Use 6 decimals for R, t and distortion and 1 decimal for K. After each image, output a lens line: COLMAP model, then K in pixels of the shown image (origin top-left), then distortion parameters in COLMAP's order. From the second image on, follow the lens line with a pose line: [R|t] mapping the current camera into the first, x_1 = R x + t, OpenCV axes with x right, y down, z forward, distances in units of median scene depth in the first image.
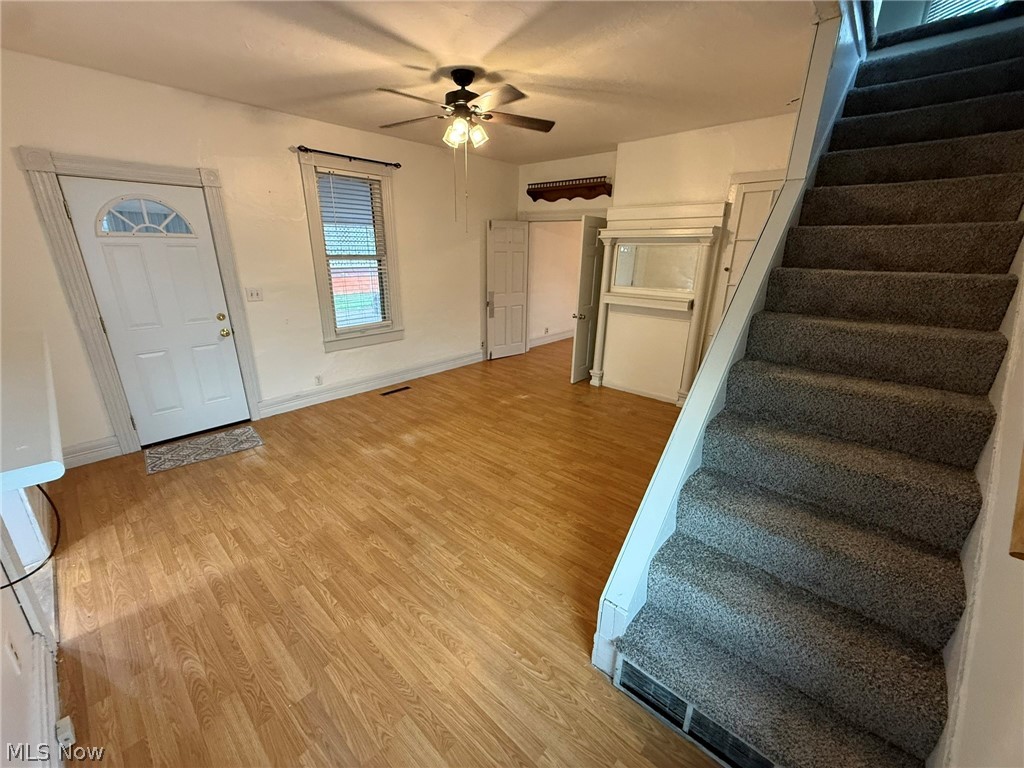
lens RADIAL K [[407.1, 0, 510.0], [0, 407.1, 383.4], [0, 0, 1]] dist [-0.000468, 0.000284]
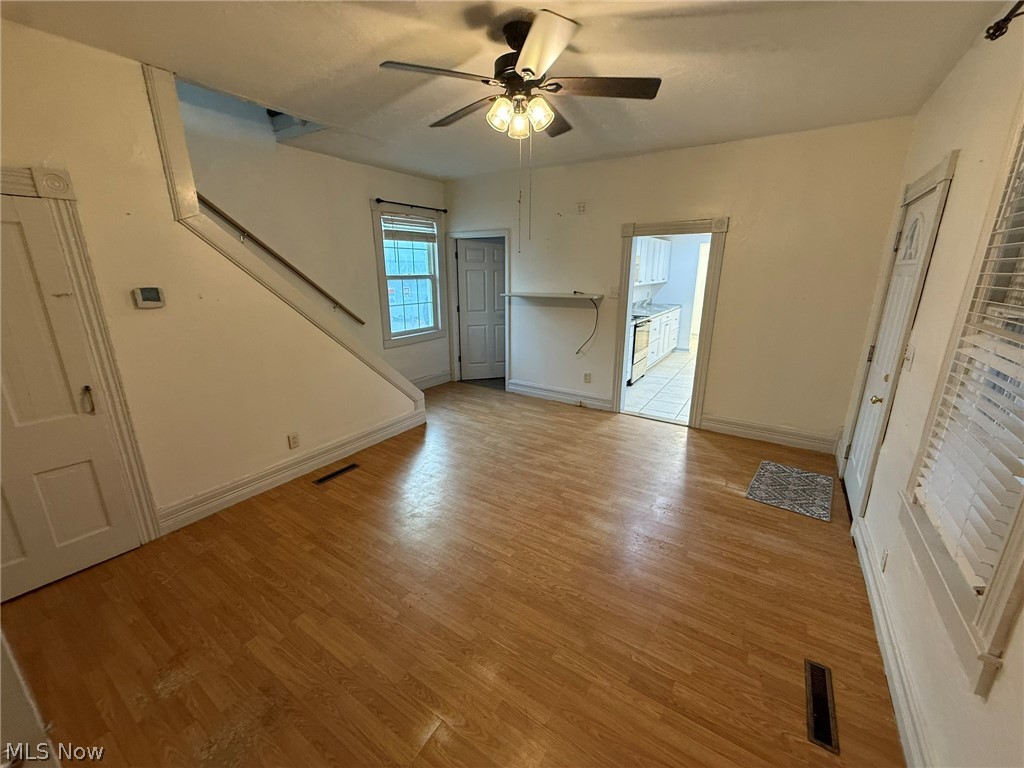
lens RADIAL K [[407.1, 0, 510.3], [0, 407.1, 385.9], [0, 0, 1]] dist [-0.000468, 0.000284]
pose [[-0.989048, 0.032523, -0.143964, 0.014948], [-0.054109, 0.827602, 0.558702, -0.510641], [0.137315, 0.560373, -0.816778, 1.516042]]
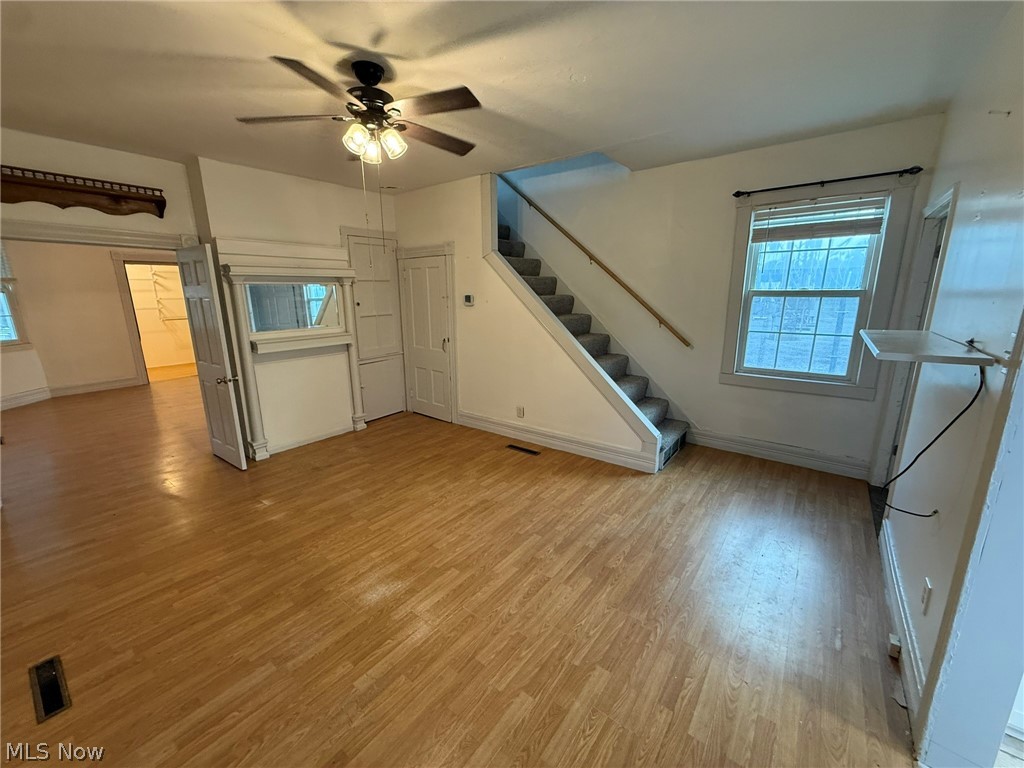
lens RADIAL K [[407.1, 0, 509.1], [0, 407.1, 384.9], [0, 0, 1]] dist [-0.000468, 0.000284]
pose [[-0.075304, -0.235092, 0.969052, -0.817698], [0.318827, 0.915121, 0.246784, -0.248700], [-0.944817, 0.327544, 0.006042, 0.745546]]
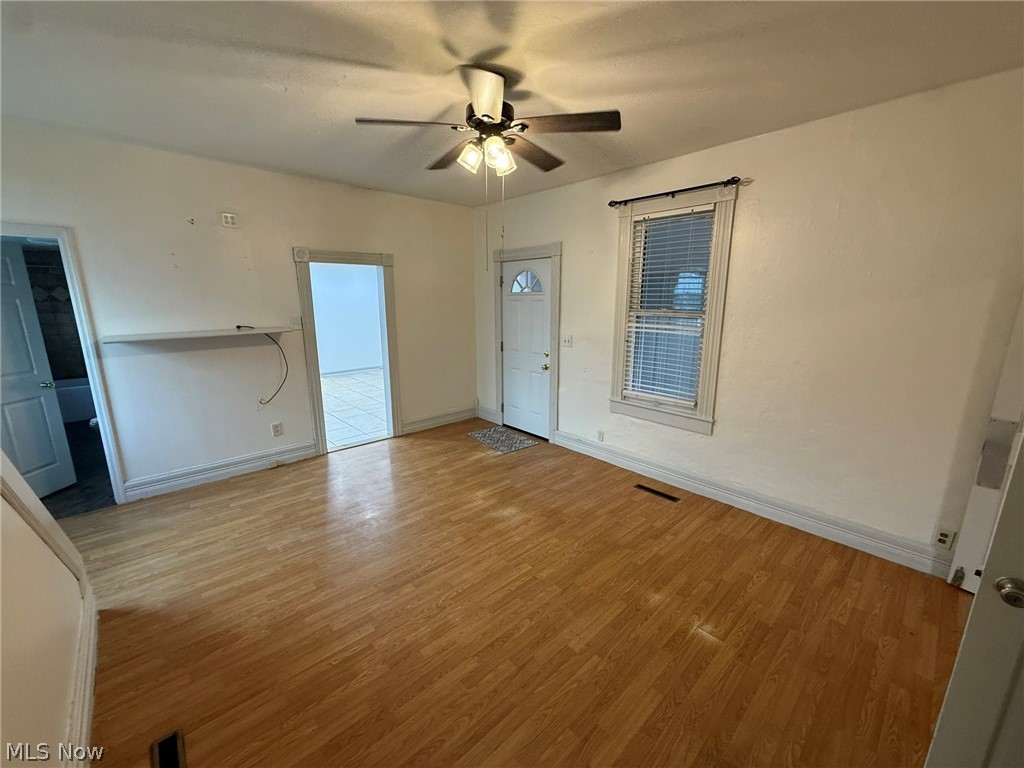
lens RADIAL K [[407.1, 0, 510.2], [0, 407.1, 384.5], [0, 0, 1]] dist [-0.000468, 0.000284]
pose [[-0.094226, 0.202425, -0.974754, 0.577859], [-0.314286, 0.922992, 0.222057, -0.332834], [0.944640, 0.327275, -0.023350, 0.981002]]
